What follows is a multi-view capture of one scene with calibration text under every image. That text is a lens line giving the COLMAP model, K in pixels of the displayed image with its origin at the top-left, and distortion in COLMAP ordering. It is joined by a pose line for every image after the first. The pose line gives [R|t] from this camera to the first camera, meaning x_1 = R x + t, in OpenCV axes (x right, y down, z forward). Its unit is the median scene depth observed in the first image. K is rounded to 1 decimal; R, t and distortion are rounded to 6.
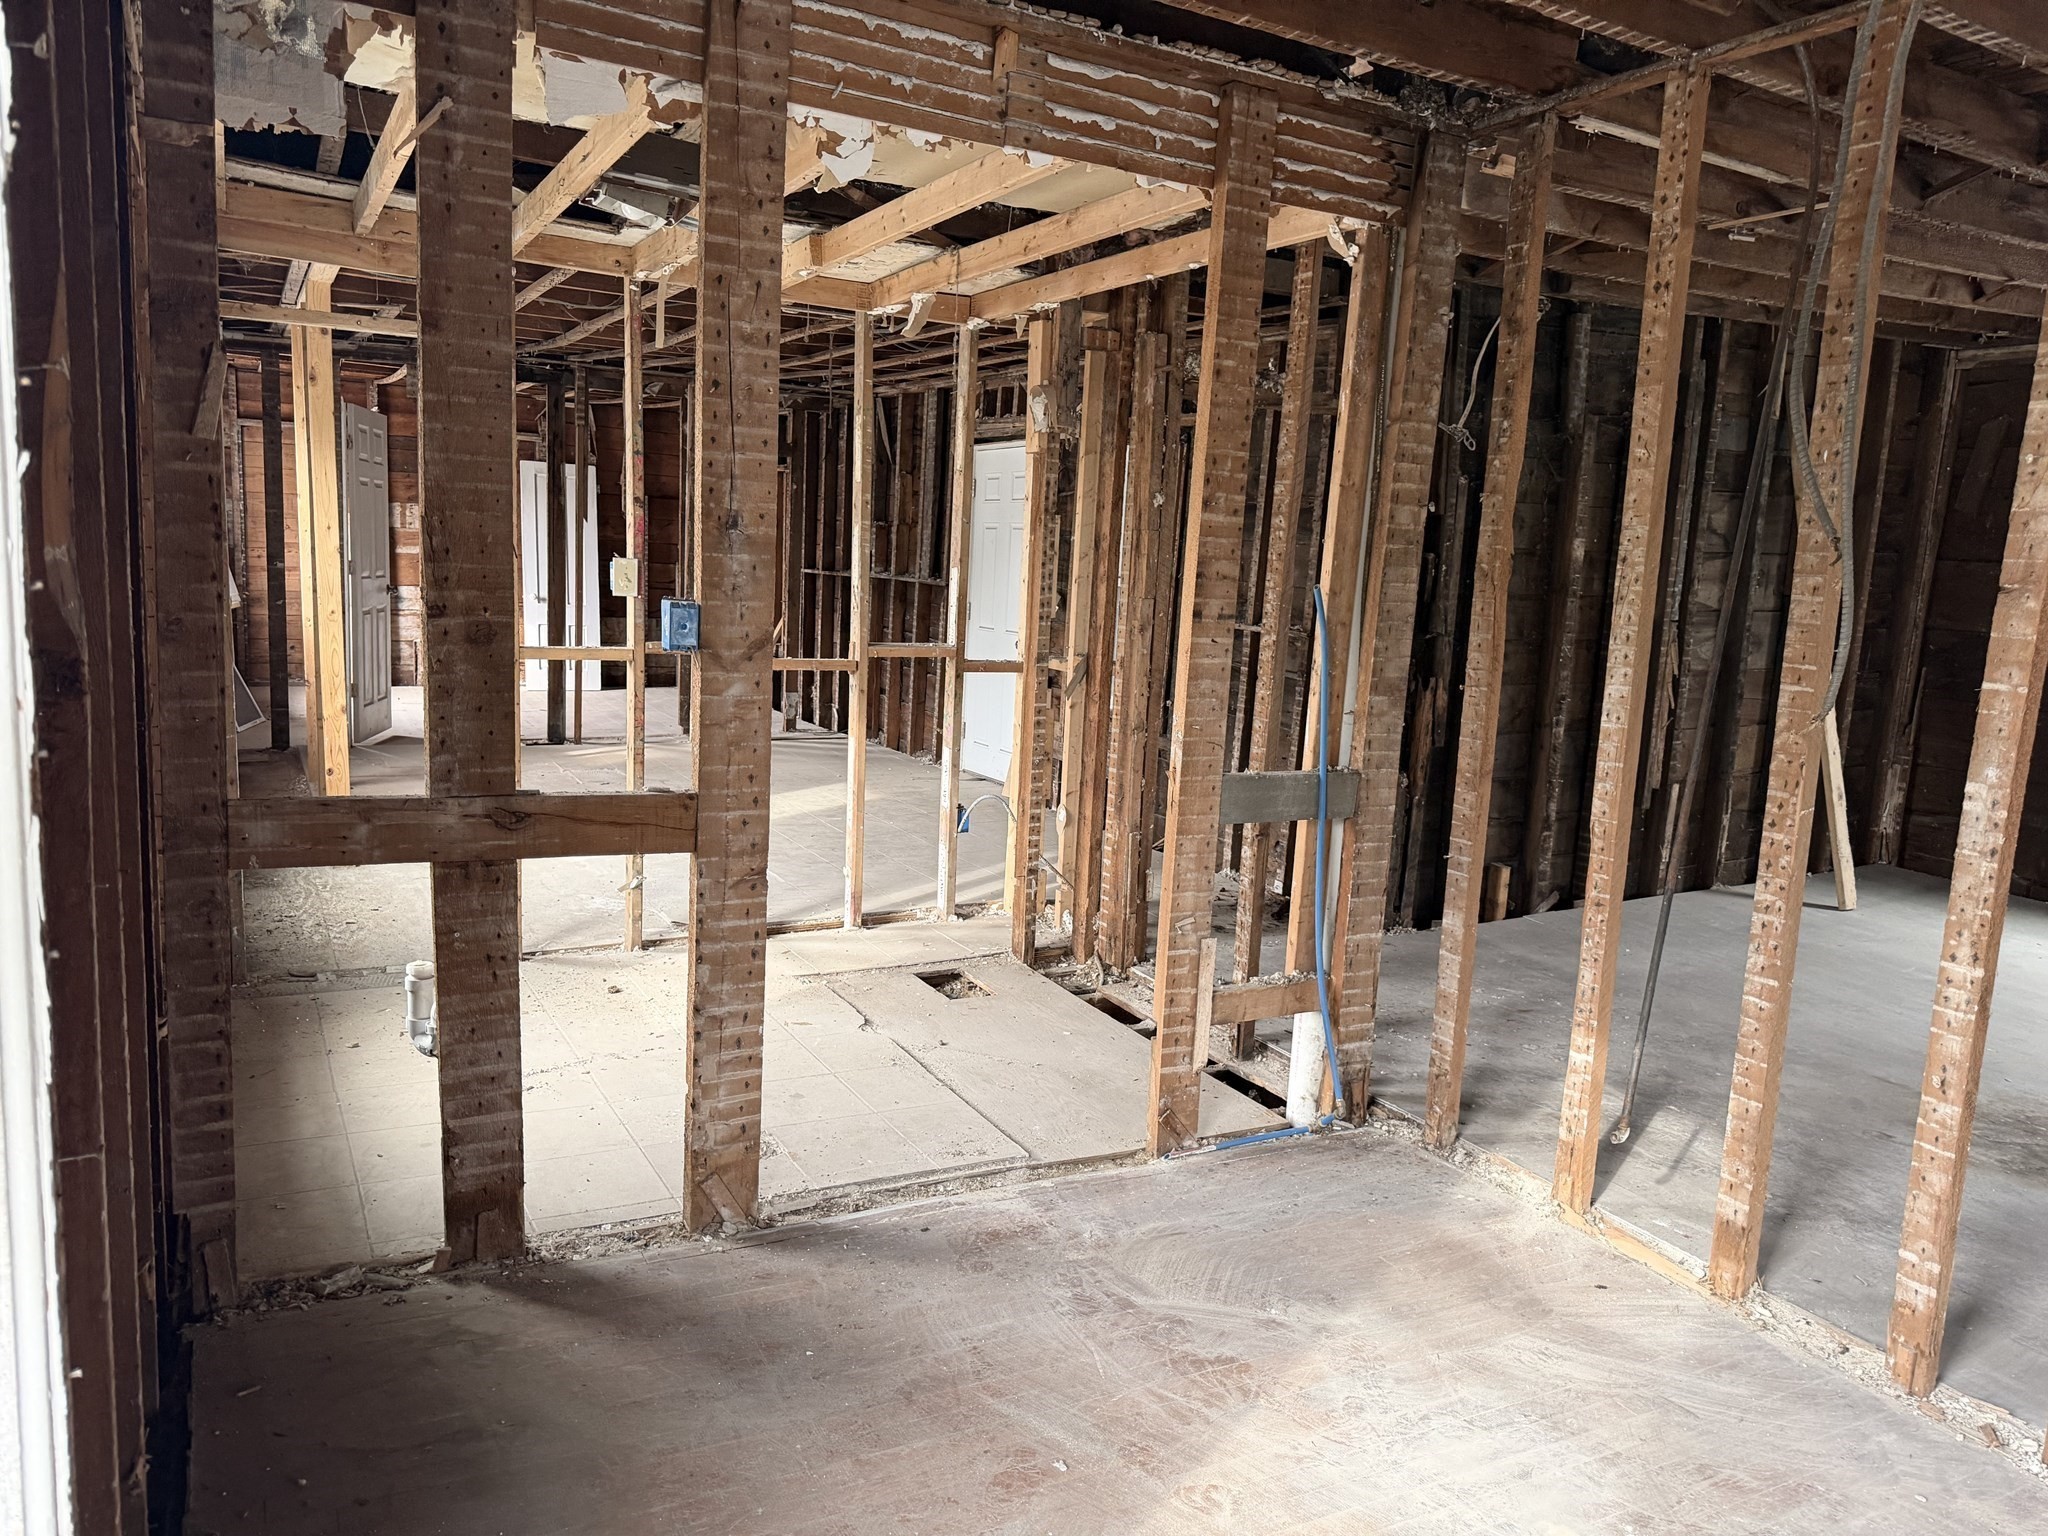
lens RADIAL K [[1441.5, 0, 1036.4], [0, 1441.5, 778.5], [0, 0, 1]] dist [0.116587, -0.161777]
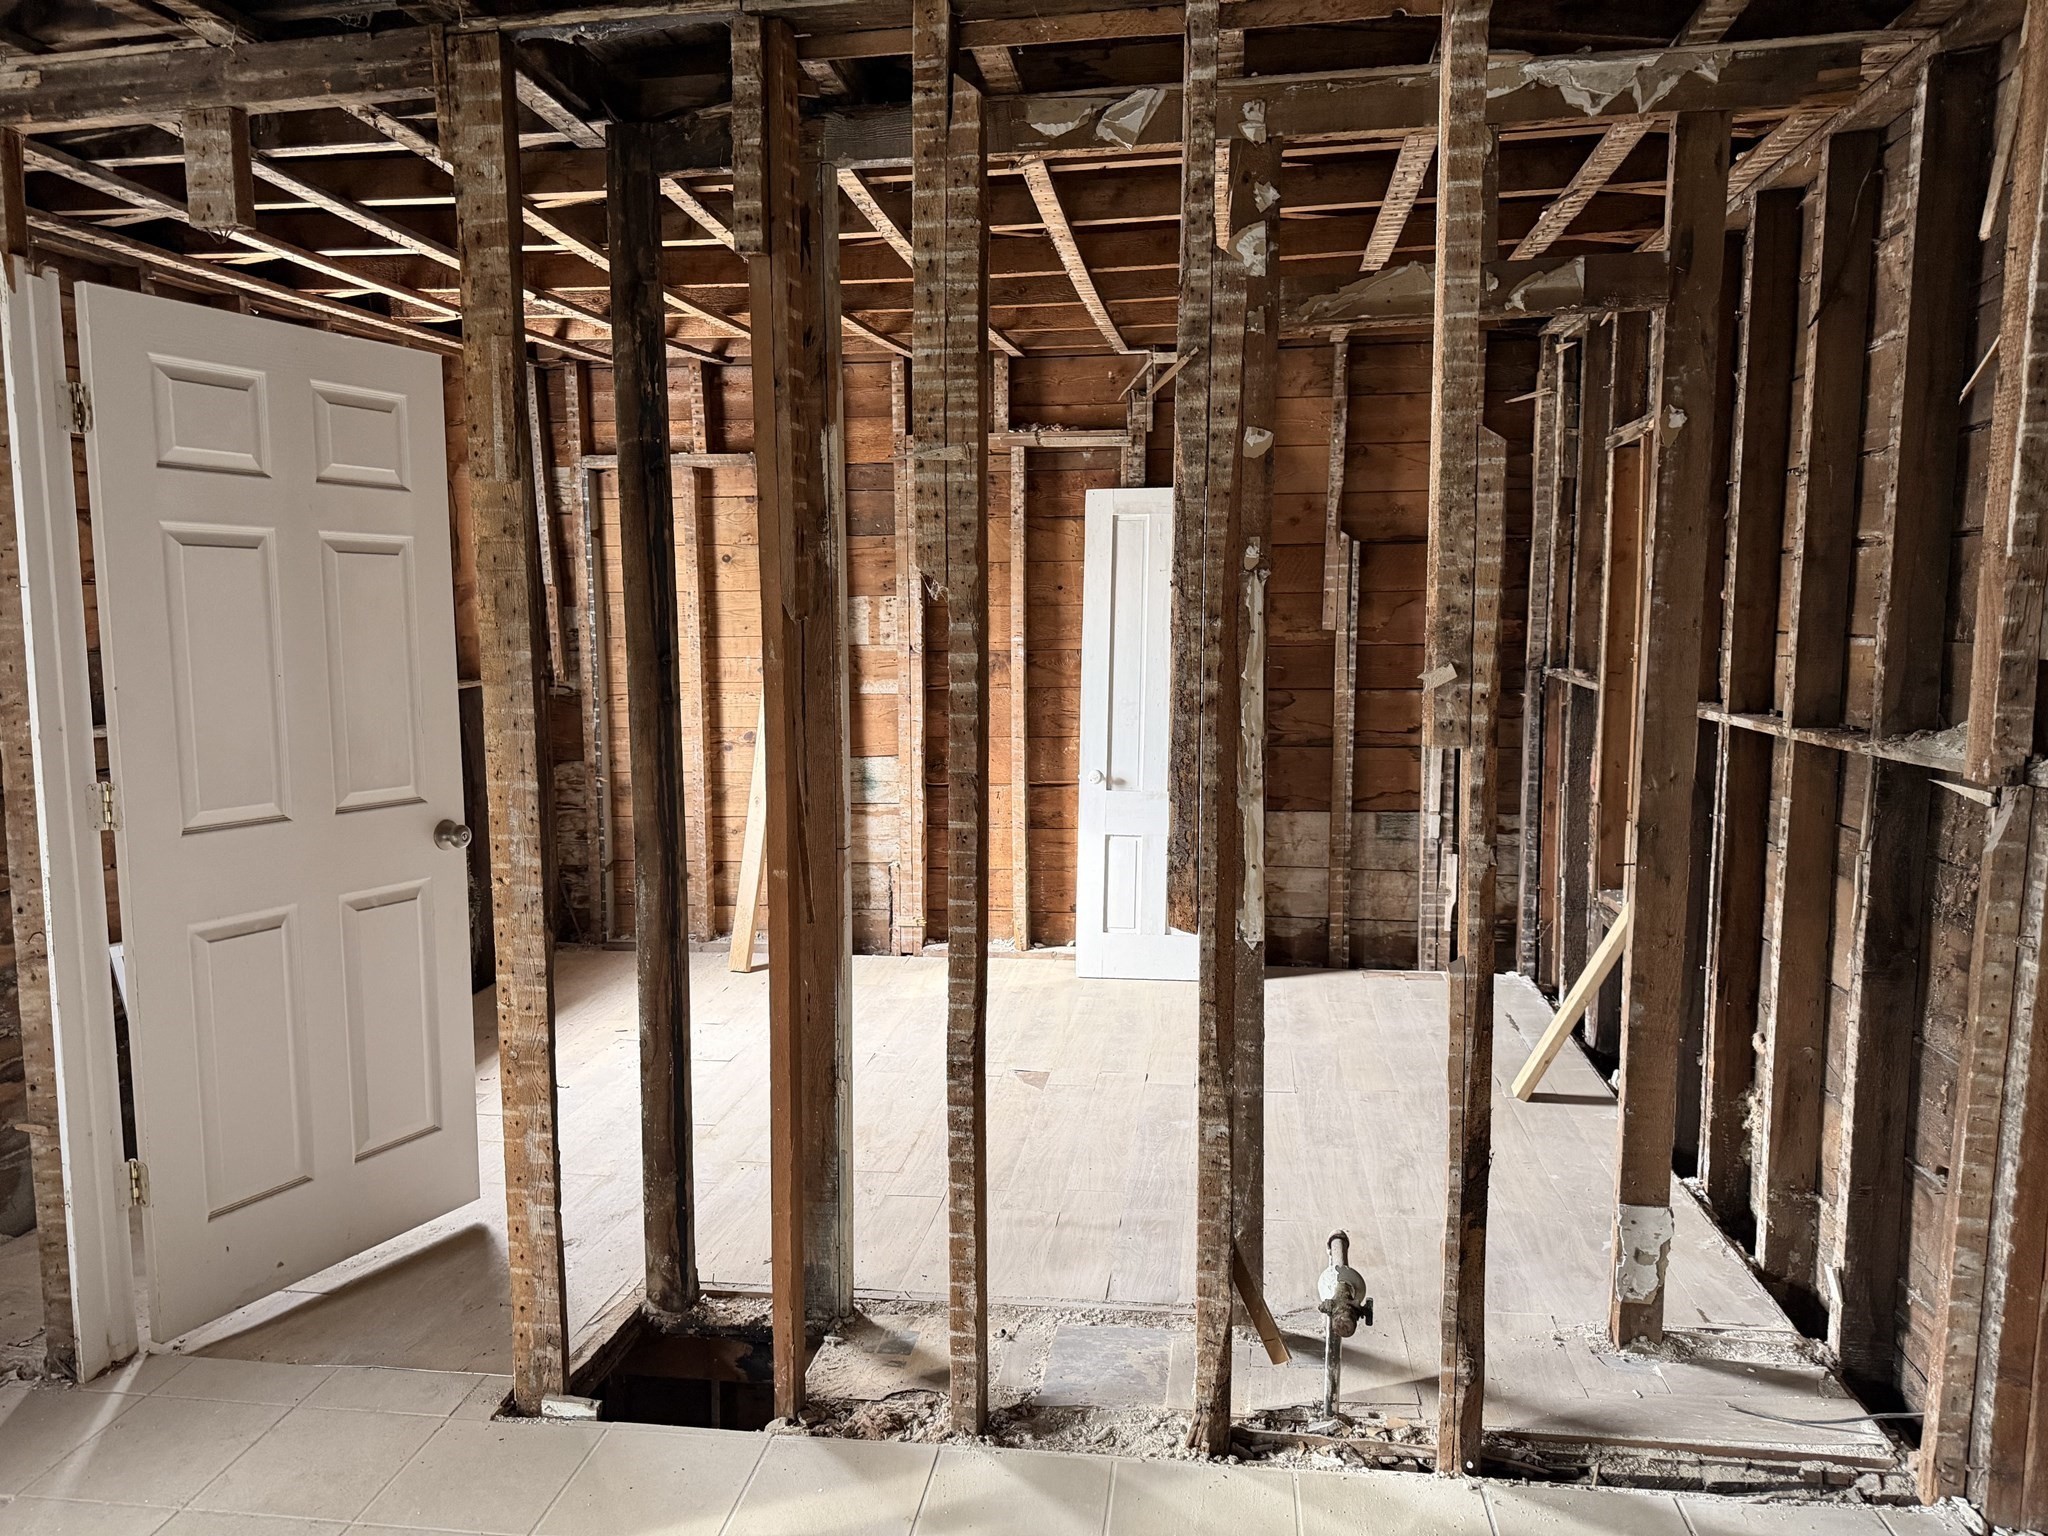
lens RADIAL K [[1407.0, 0, 1008.3], [0, 1407.0, 788.8], [0, 0, 1]] dist [0.119548, -0.197280]
pose [[0.792783, 0.018400, -0.609226, -0.184195], [-0.045039, 0.998580, -0.028450, -0.216412], [0.607837, 0.049994, 0.792486, 1.276999]]
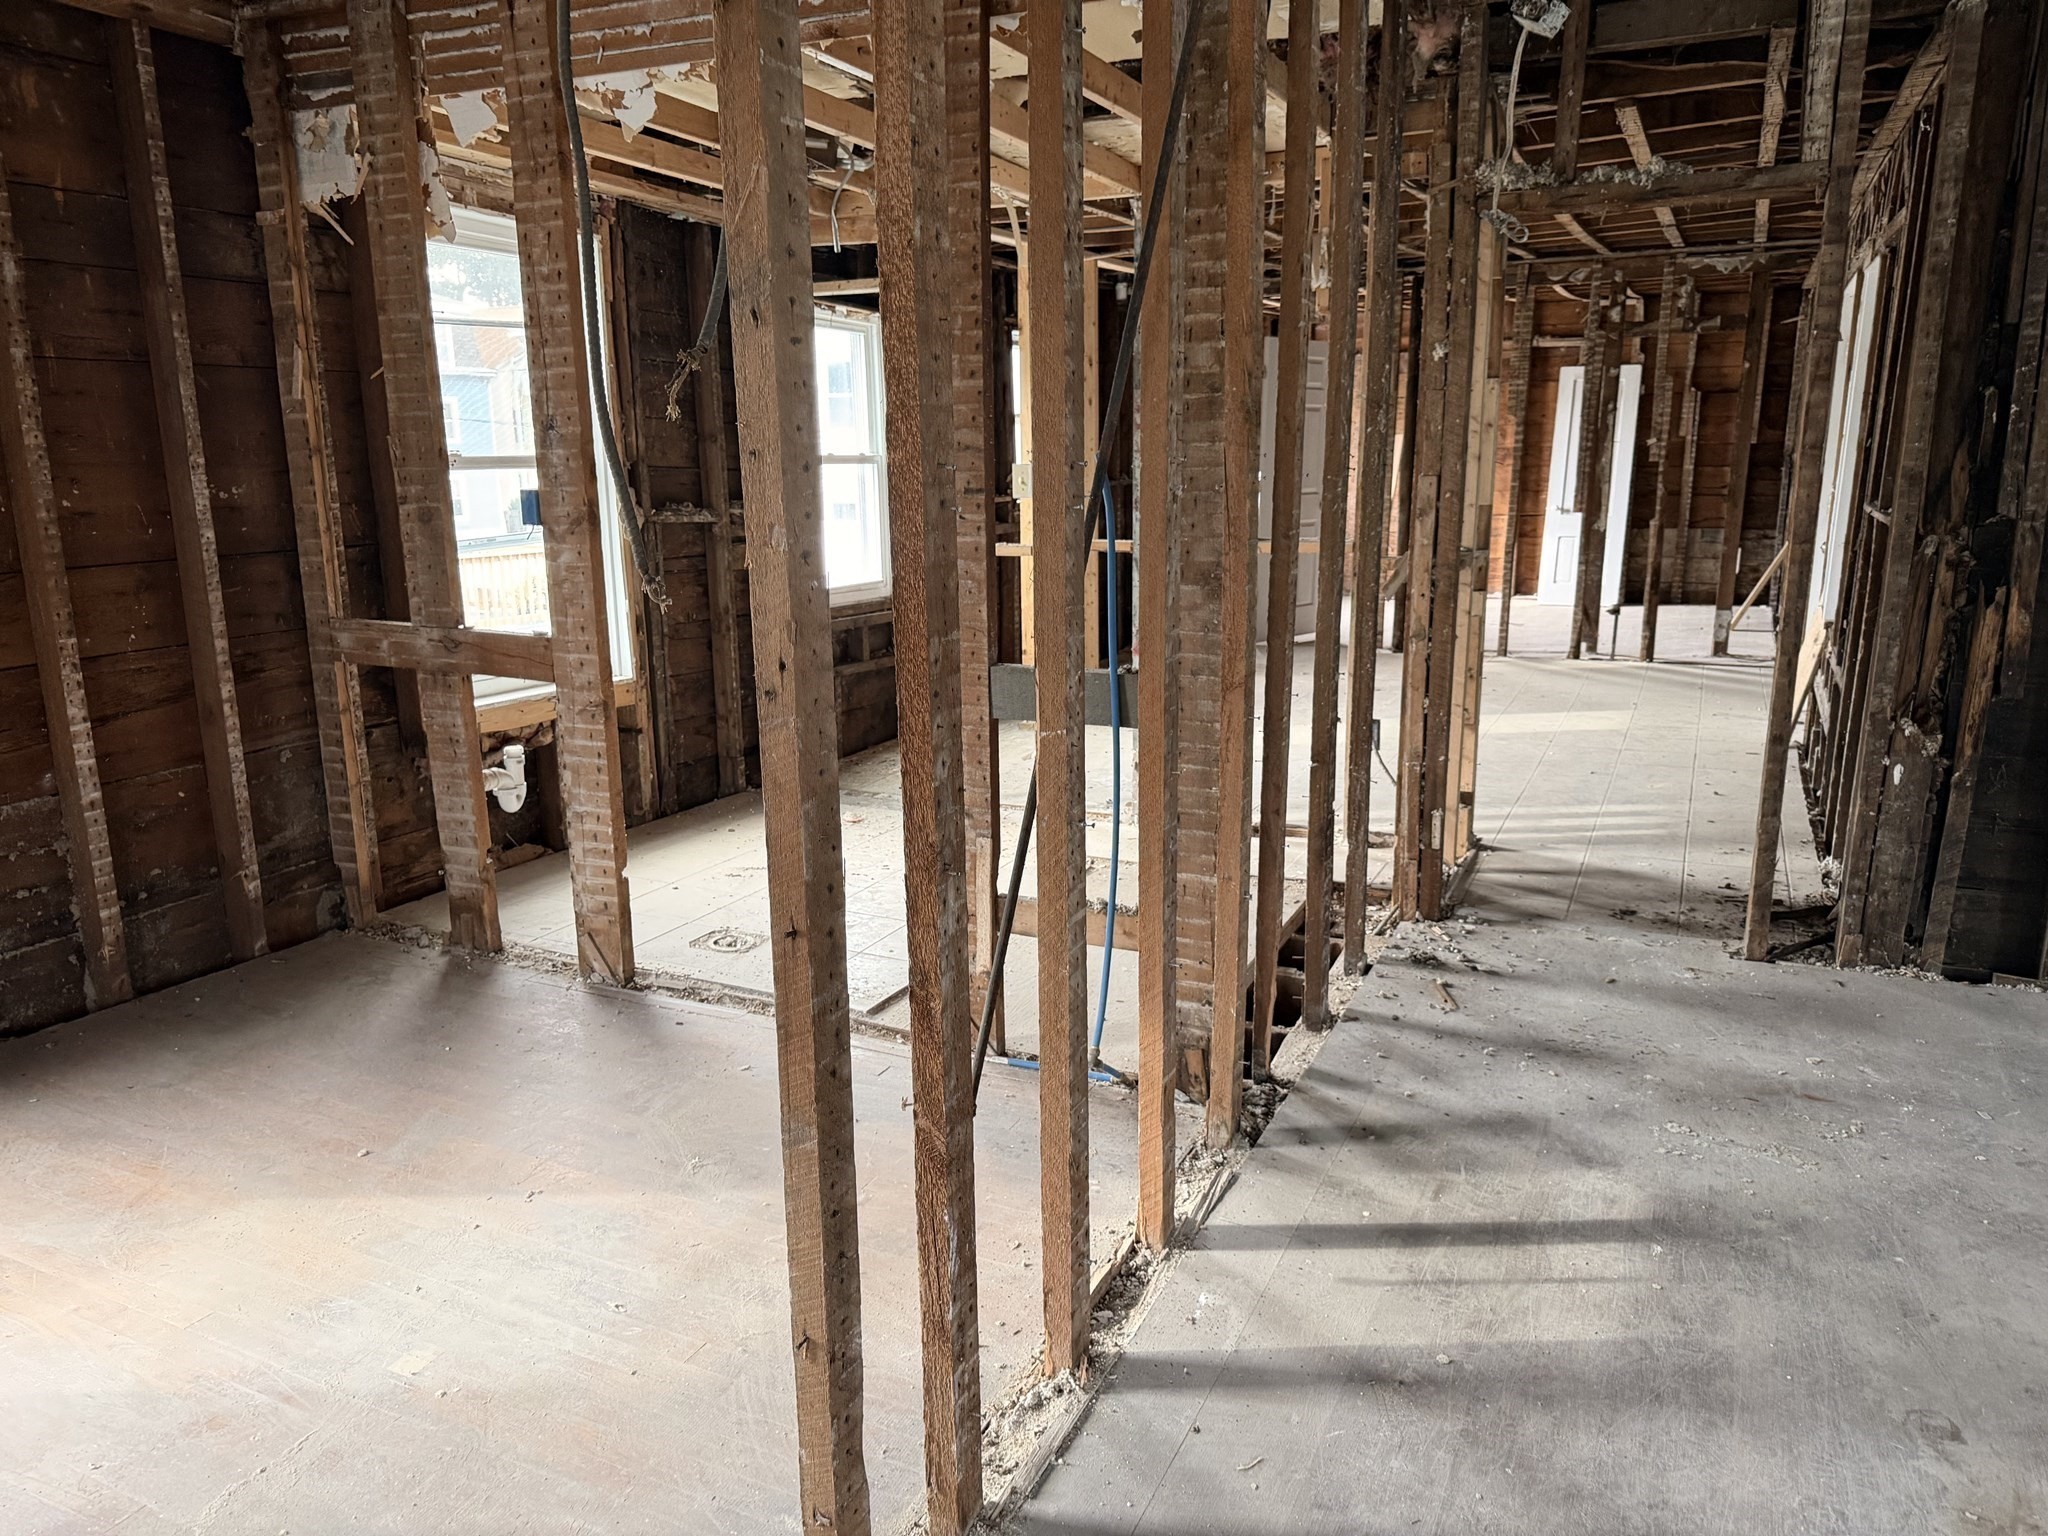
lens RADIAL K [[1455.2, 0, 1017.7], [0, 1455.2, 790.0], [0, 0, 1]] dist [0.011428, -0.003214]
pose [[0.582621, 0.131277, -0.802072, 0.522740], [-0.083943, 0.991311, 0.101275, -0.010521], [0.808398, 0.008324, 0.588578, 0.274071]]
